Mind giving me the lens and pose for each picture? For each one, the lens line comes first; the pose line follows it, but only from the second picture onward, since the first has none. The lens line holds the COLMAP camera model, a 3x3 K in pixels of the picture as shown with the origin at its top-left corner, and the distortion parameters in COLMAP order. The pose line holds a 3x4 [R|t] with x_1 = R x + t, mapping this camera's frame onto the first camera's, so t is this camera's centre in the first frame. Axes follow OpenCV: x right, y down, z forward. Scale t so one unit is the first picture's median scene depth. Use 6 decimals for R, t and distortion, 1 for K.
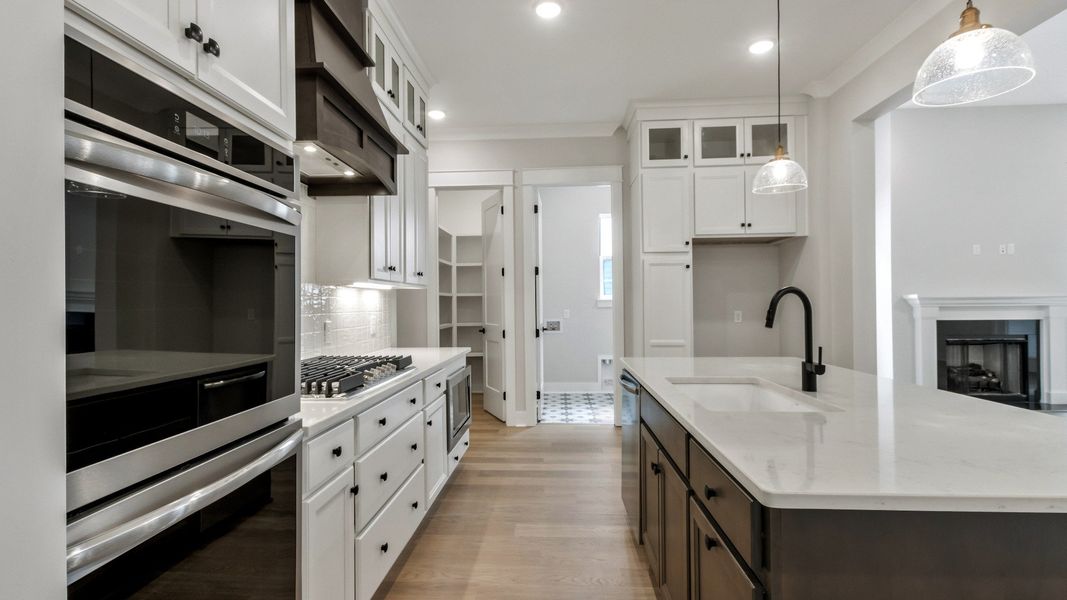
lens RADIAL K [[503.8, 0, 529.0], [0, 503.8, 301.4], [0, 0, 1]] dist [-0.003343, -0.000532]
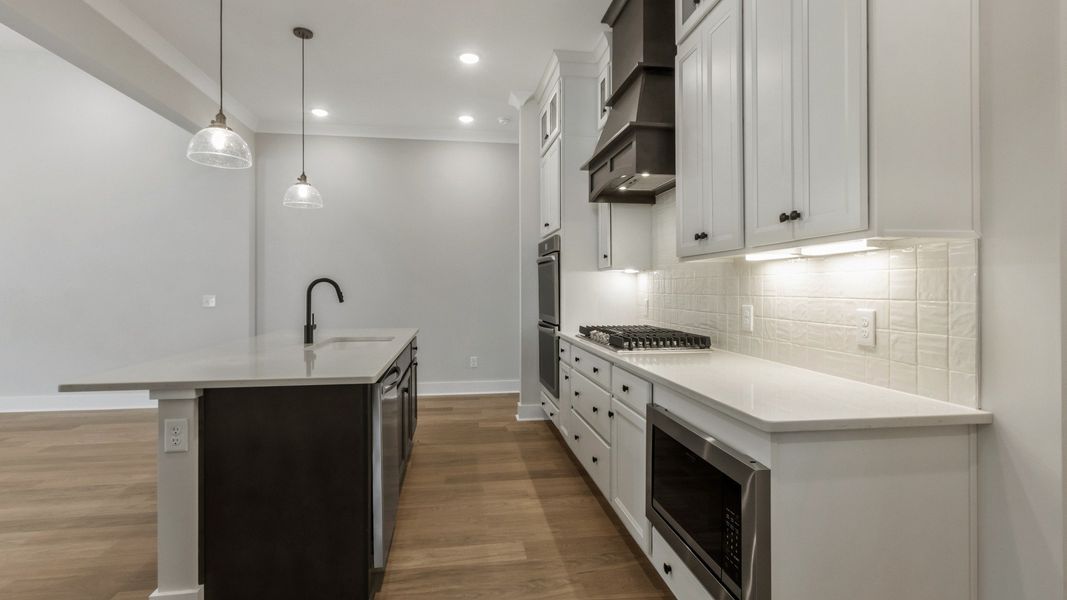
lens RADIAL K [[484.0, 0, 532.4], [0, 484.0, 284.8], [0, 0, 1]] dist [0.000166, -0.000014]
pose [[-0.975585, 0.010228, -0.219385, 0.162977], [0.012038, 0.999904, -0.006915, 0.007394], [0.219293, -0.009387, -0.975614, 2.174773]]
